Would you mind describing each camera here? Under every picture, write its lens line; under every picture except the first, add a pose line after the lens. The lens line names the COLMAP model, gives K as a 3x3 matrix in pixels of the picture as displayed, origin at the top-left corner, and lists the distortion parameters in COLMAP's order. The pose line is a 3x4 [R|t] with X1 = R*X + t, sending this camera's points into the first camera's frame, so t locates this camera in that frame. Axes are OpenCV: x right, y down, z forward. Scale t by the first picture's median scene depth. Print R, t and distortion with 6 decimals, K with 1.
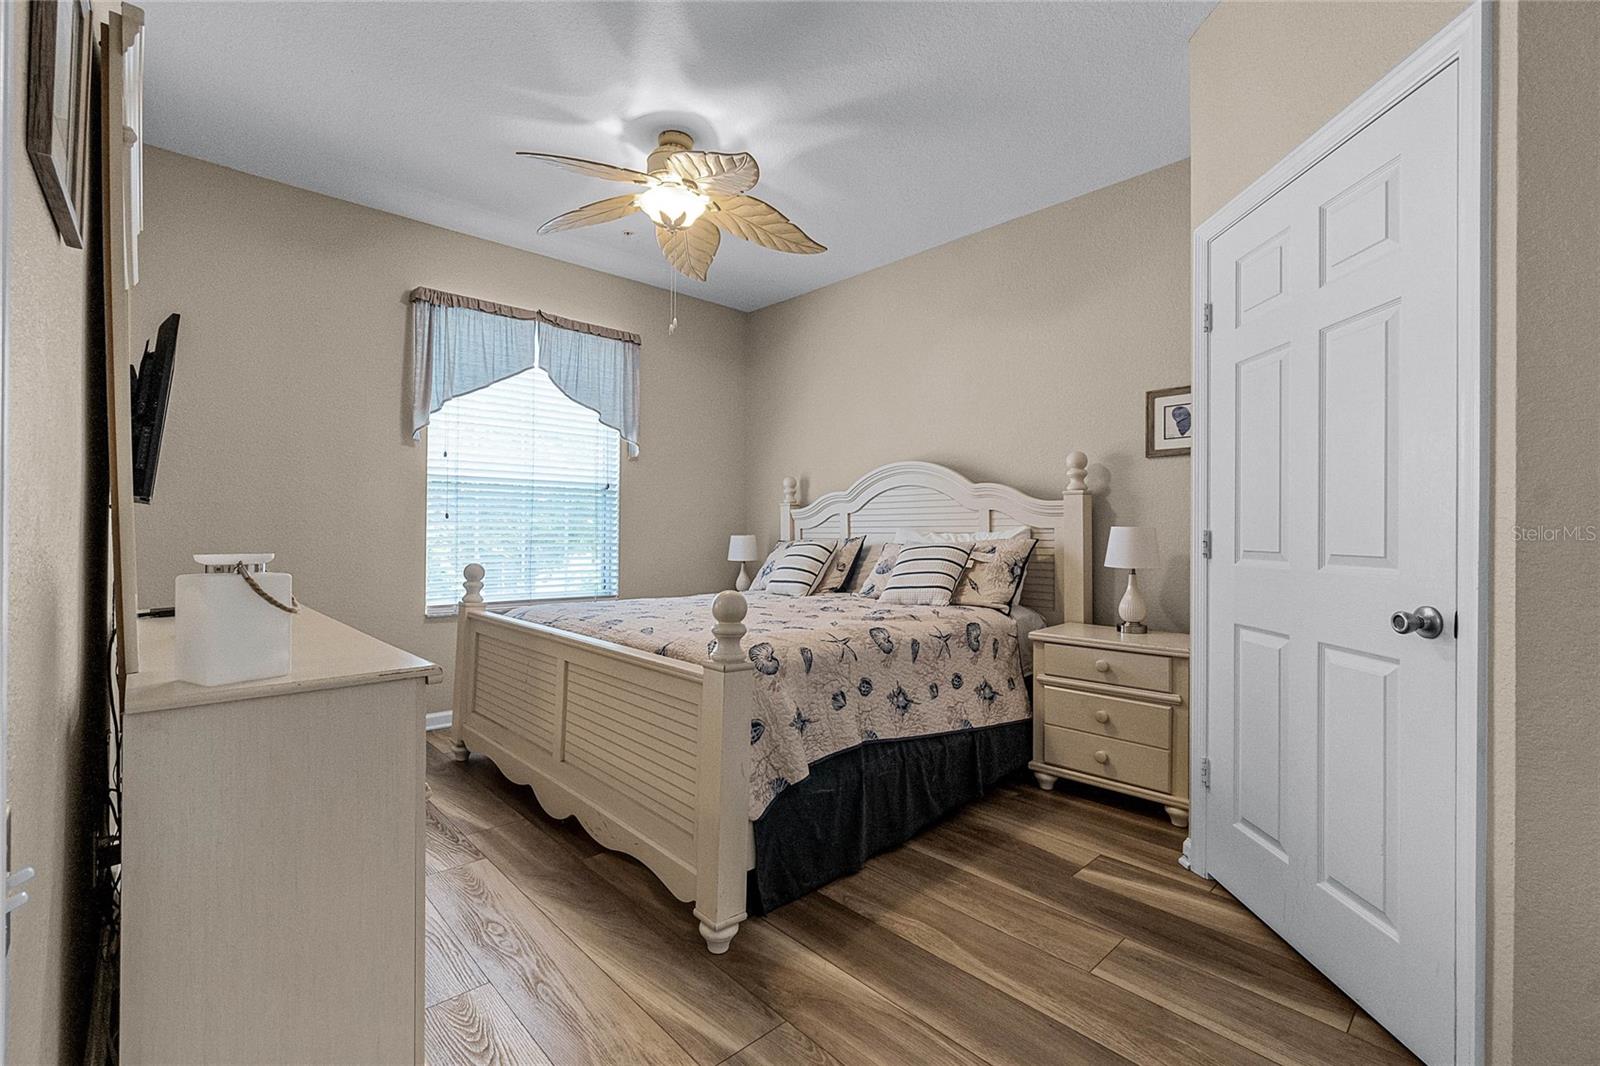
lens RADIAL K [[688.7, 0, 790.4], [0, 688.7, 544.9], [0, 0, 1]] dist [-0.000999, 0.001246]
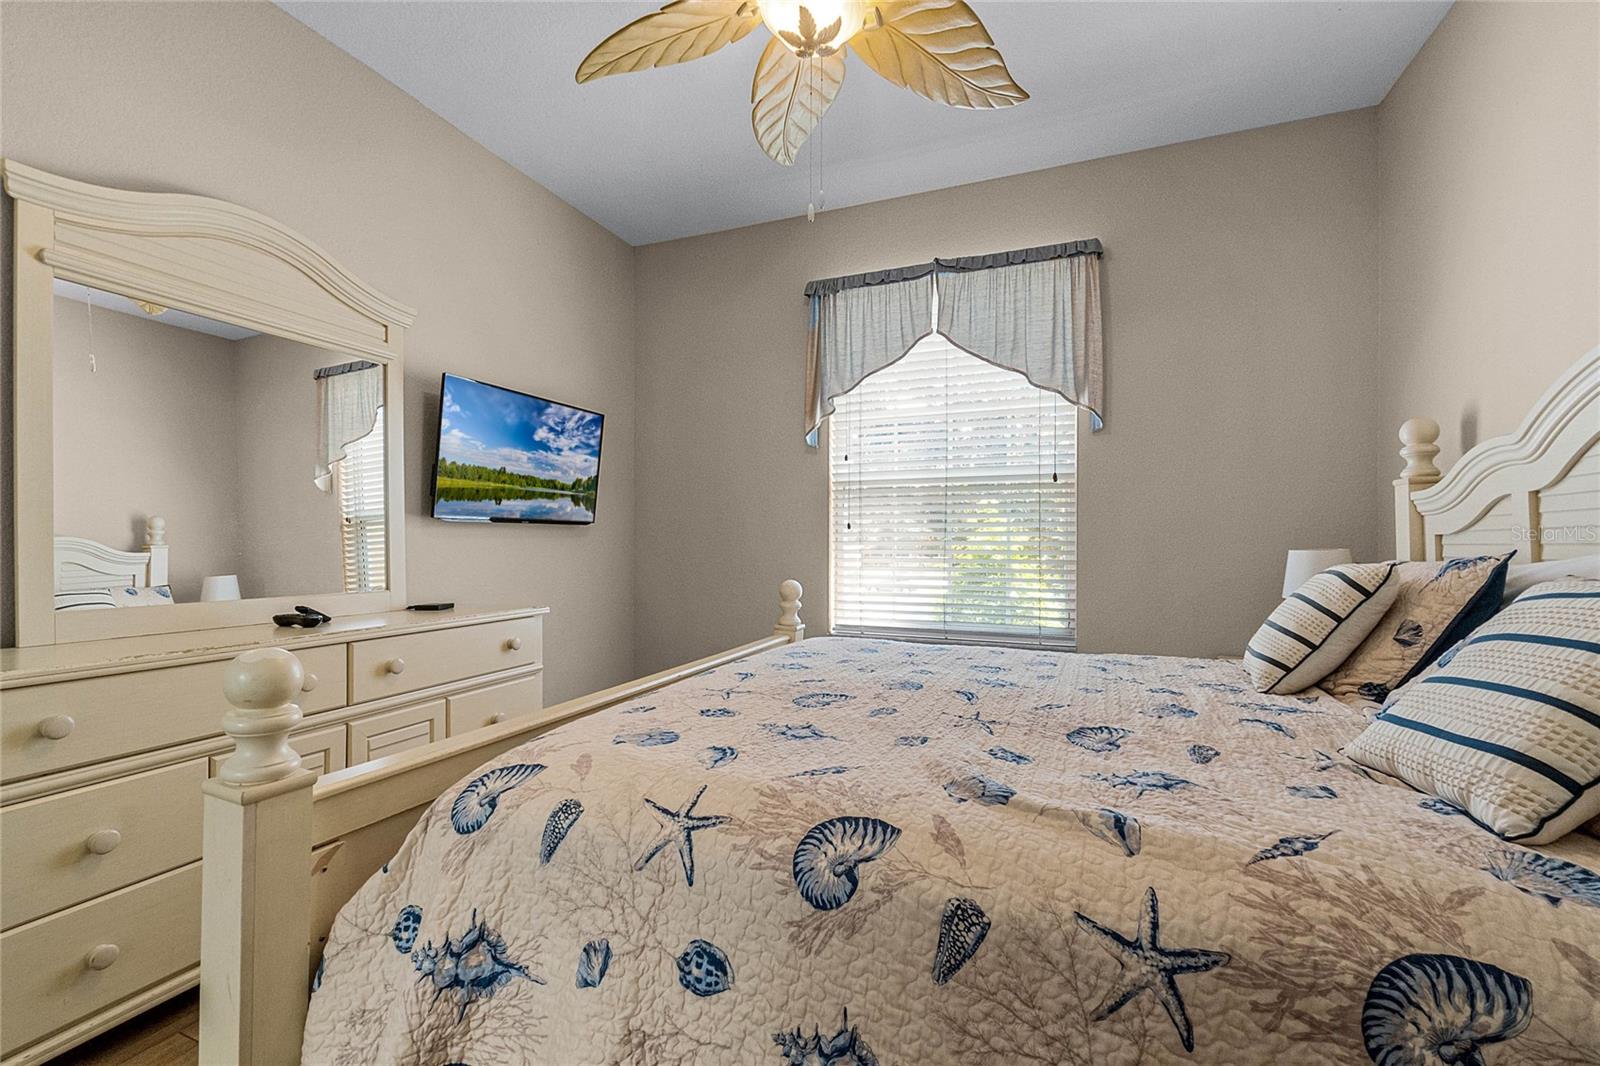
lens RADIAL K [[691.0, 0, 793.2], [0, 691.0, 539.0], [0, 0, 1]] dist [-0.005871, 0.000562]
pose [[0.428486, -0.007385, -0.903518, 0.270760], [-0.019338, 0.999663, -0.017342, -0.006848], [0.903341, 0.024903, 0.428199, 0.527961]]
